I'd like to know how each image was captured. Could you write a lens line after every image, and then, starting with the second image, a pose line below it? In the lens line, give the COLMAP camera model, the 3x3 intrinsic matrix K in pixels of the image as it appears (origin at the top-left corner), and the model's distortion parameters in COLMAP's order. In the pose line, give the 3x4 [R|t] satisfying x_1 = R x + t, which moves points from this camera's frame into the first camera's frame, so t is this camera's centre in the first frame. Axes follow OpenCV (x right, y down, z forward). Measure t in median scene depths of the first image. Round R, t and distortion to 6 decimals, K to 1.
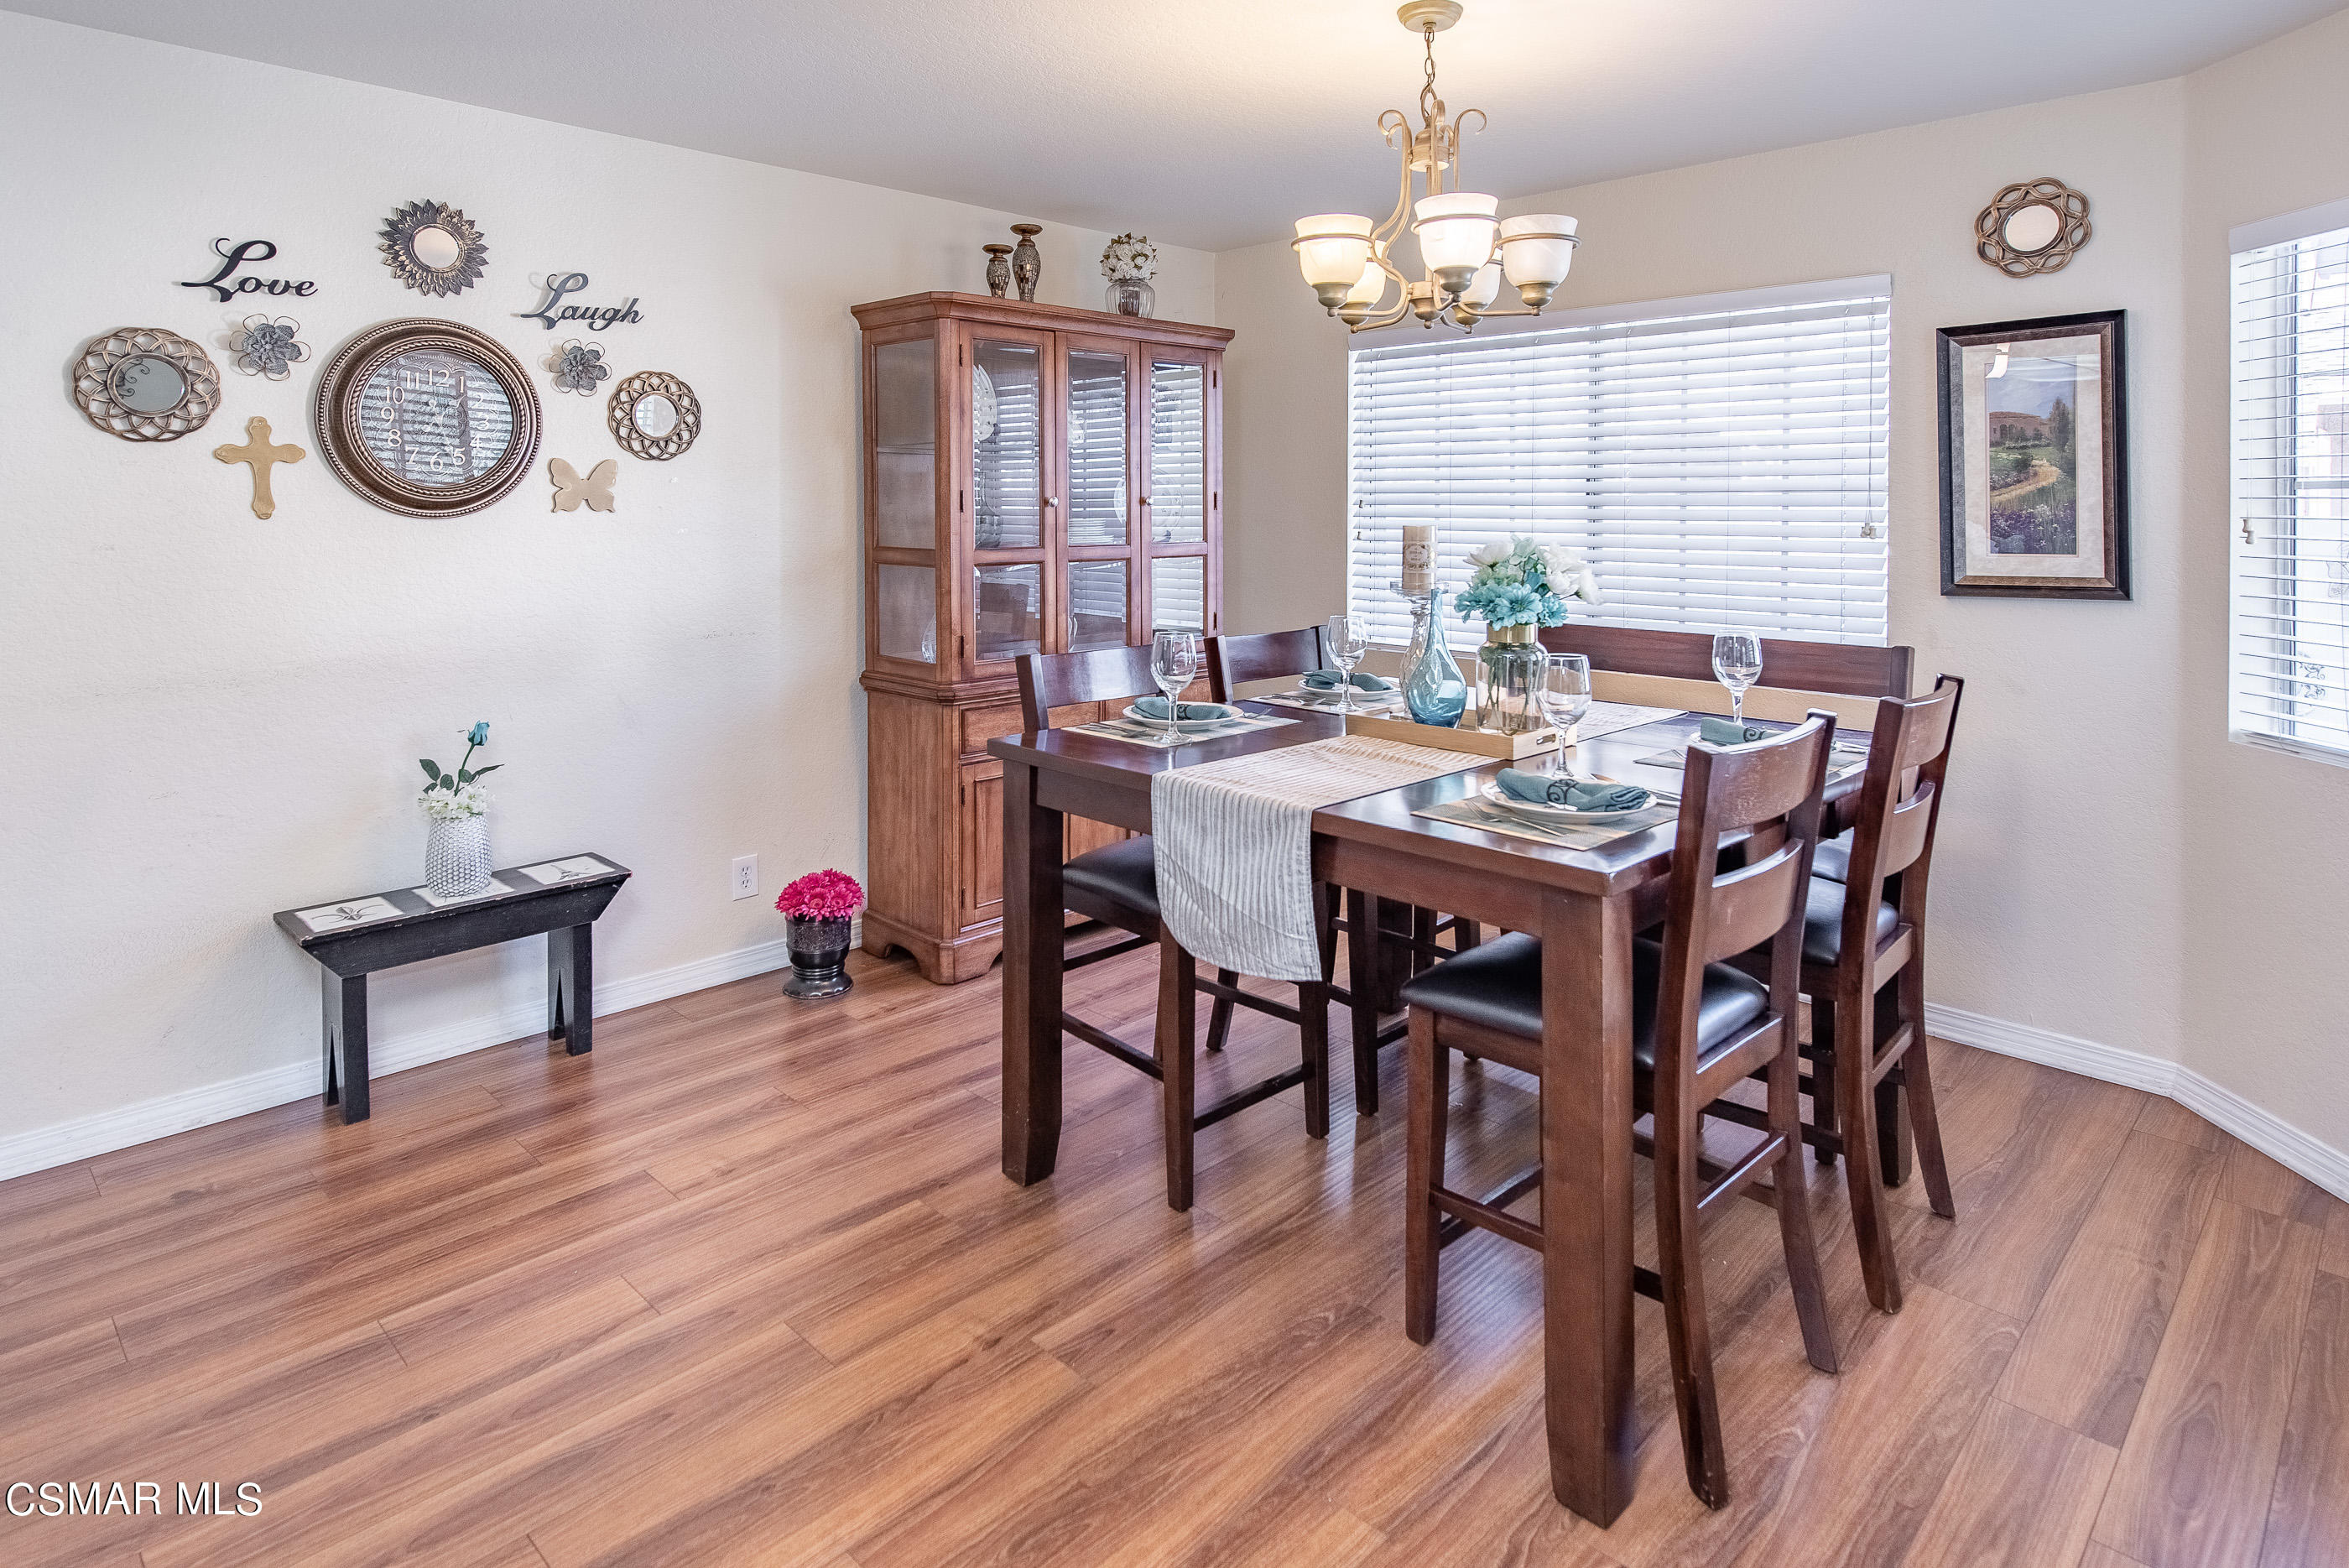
lens RADIAL K [[1318.1, 0, 1168.9], [0, 1318.1, 795.7], [0, 0, 1]] dist [0.015718, -0.007641]
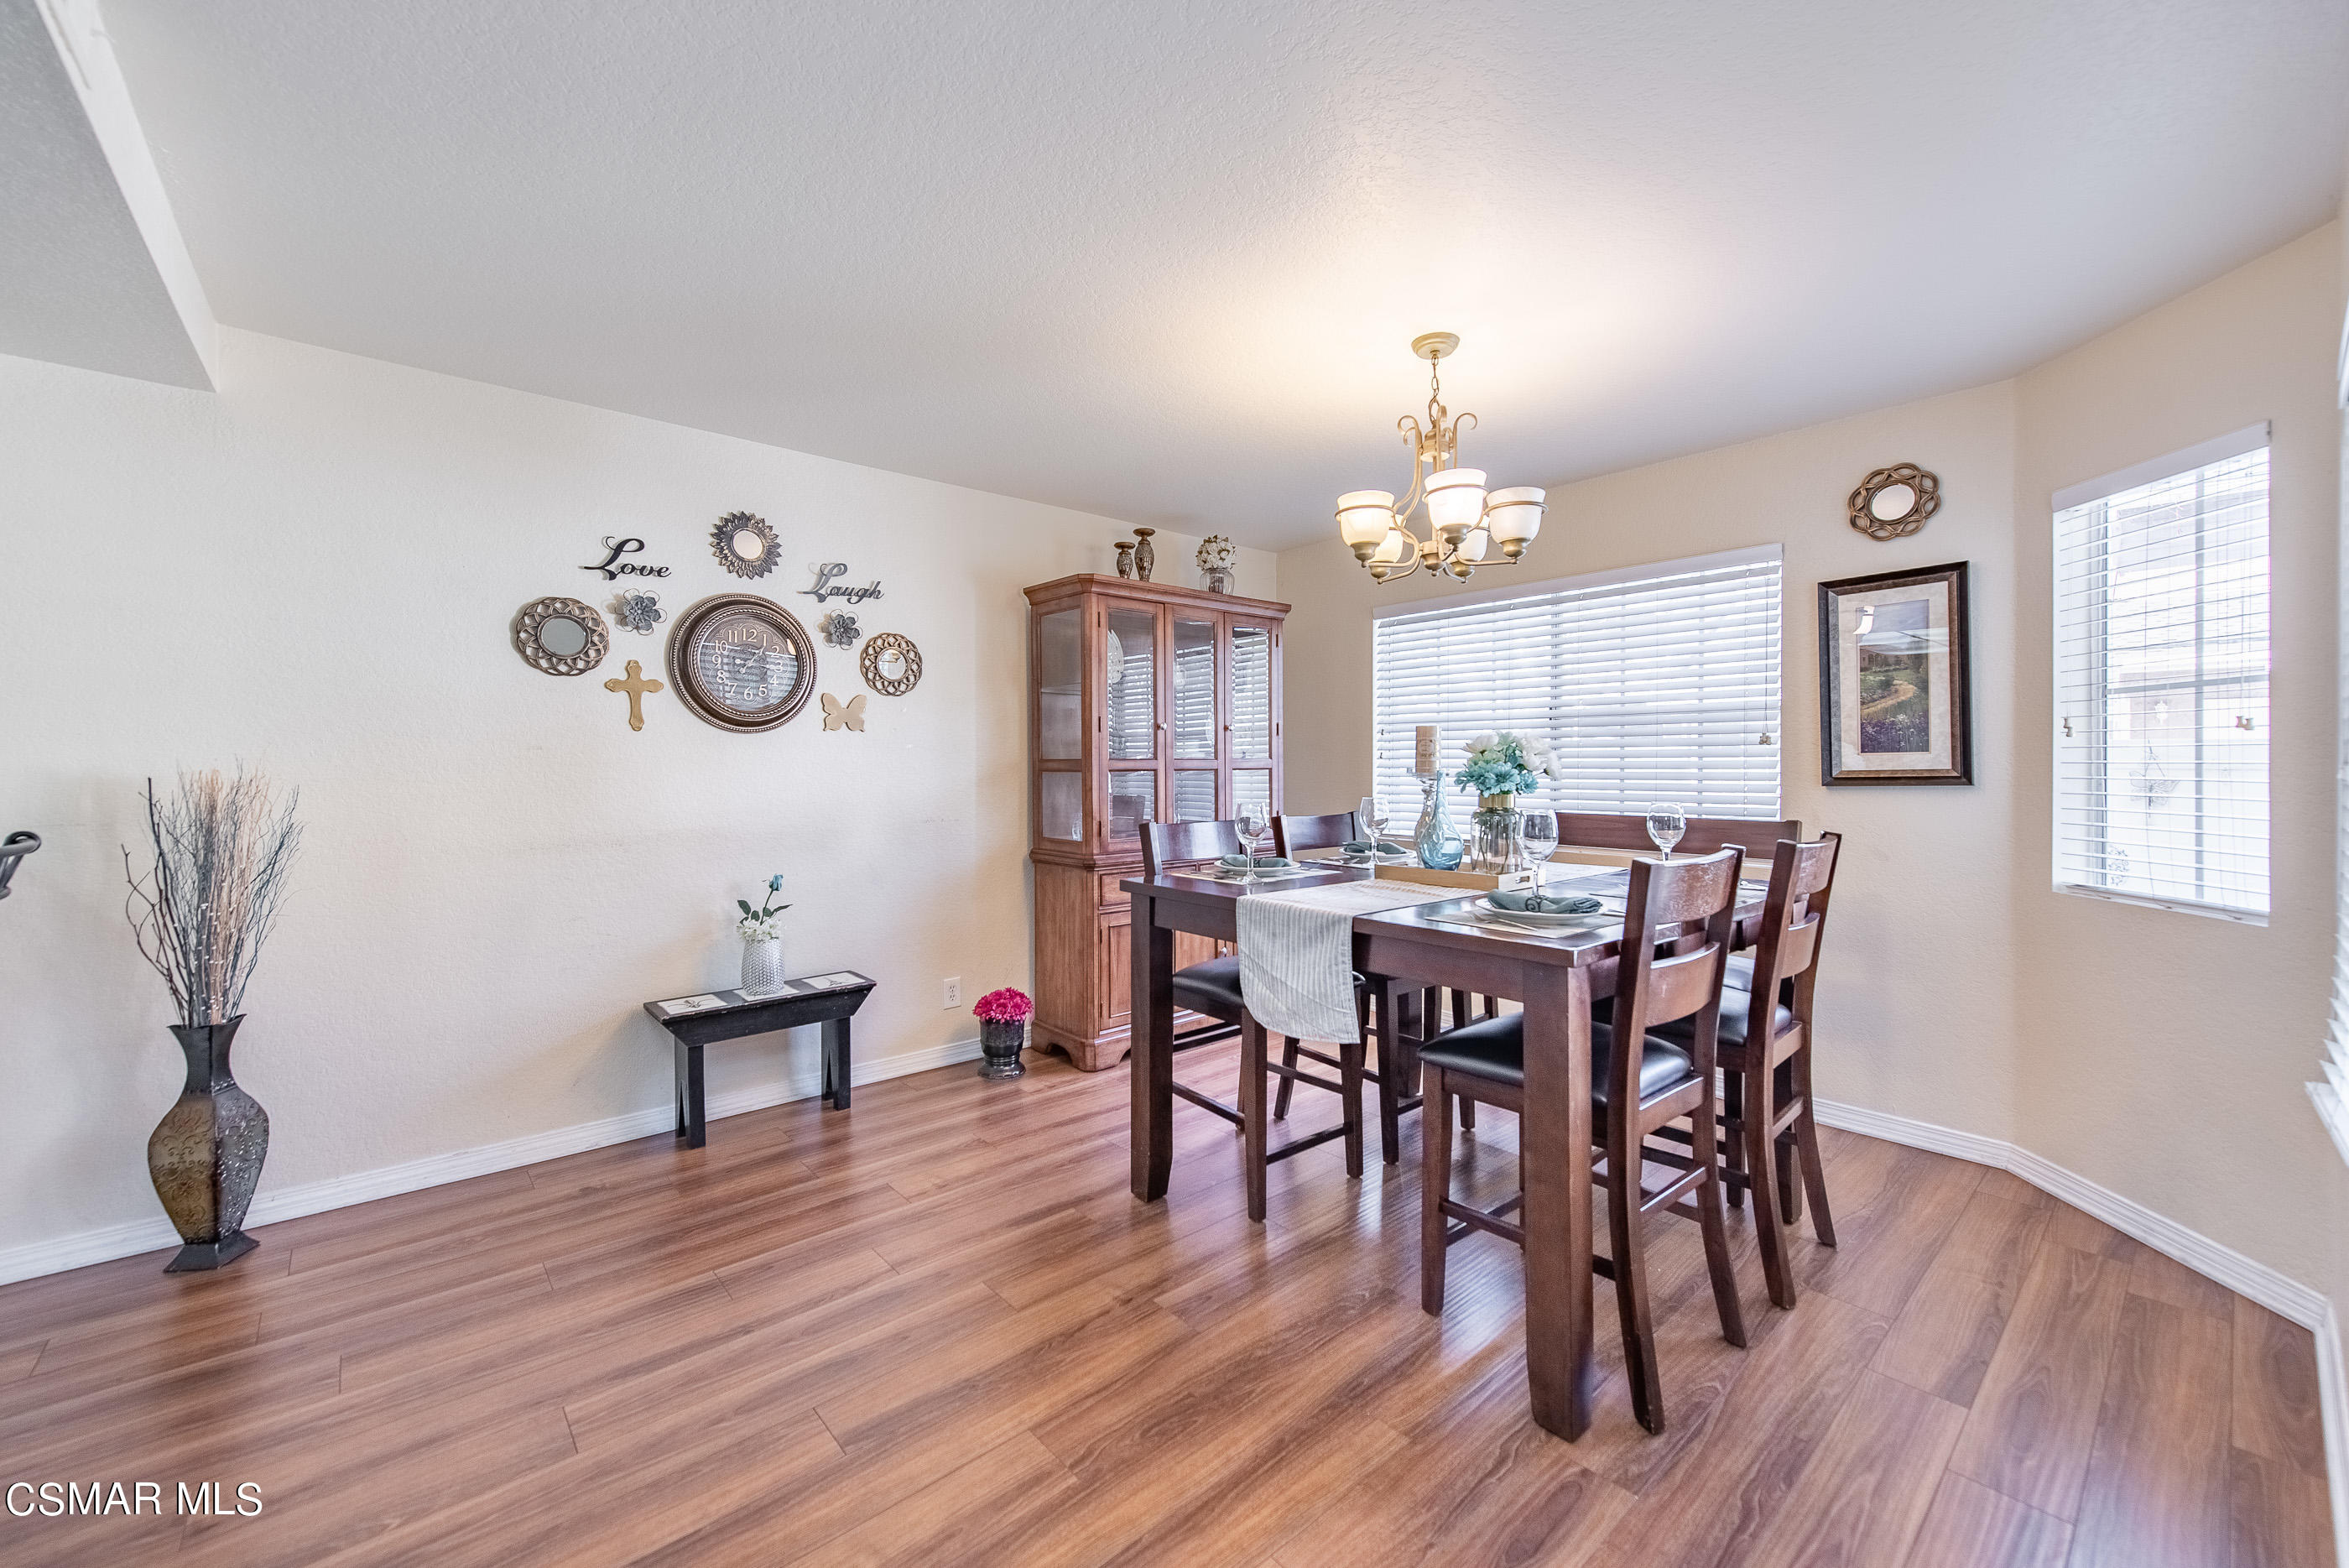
lens RADIAL K [[931.5, 0, 1195.8], [0, 931.5, 759.1], [0, 0, 1]] dist [0.014108, -0.004721]
pose [[0.997008, -0.005157, -0.077132, 0.022112], [0.005317, 0.999984, 0.001877, -0.175026], [0.077122, -0.002282, 0.997019, 0.003899]]
